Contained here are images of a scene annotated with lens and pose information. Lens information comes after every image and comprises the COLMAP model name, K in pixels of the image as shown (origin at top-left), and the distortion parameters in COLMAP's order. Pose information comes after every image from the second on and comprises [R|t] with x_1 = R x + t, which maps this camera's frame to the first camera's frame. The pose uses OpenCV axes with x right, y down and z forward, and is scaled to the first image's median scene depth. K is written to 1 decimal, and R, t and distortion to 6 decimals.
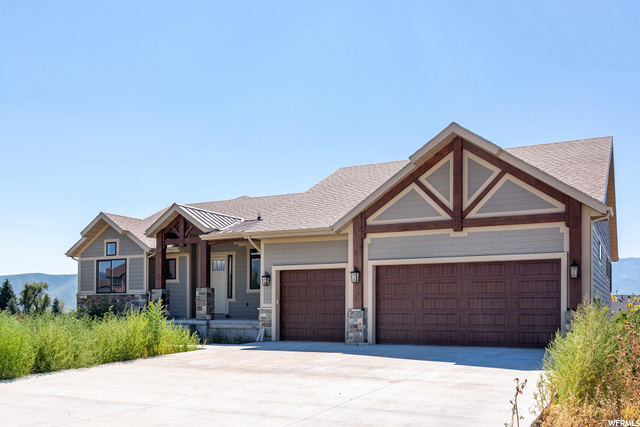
lens RADIAL K [[615.3, 0, 321.7], [0, 615.3, 215.2], [0, 0, 1]] dist [0.006634, 0.000000]
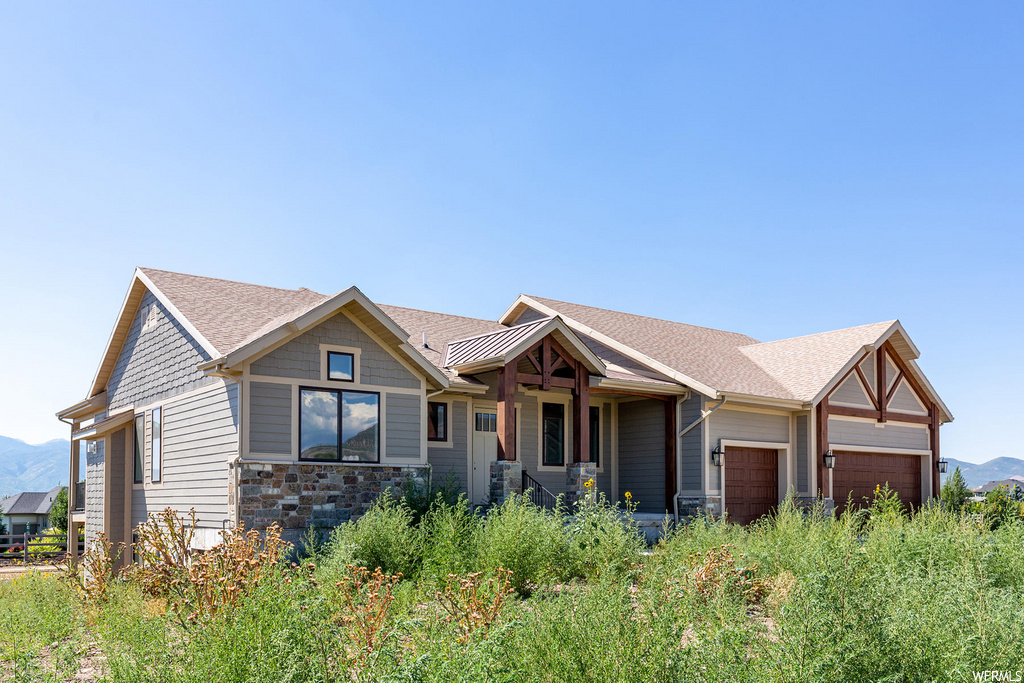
lens RADIAL K [[864.5, 0, 510.9], [0, 864.5, 340.0], [0, 0, 1]] dist [-0.011968, 0.001297]
pose [[0.419152, 0.162581, 0.893241, -1.293550], [-0.139343, 0.983700, -0.113659, 0.134749], [-0.897160, -0.076827, 0.434974, 0.891625]]
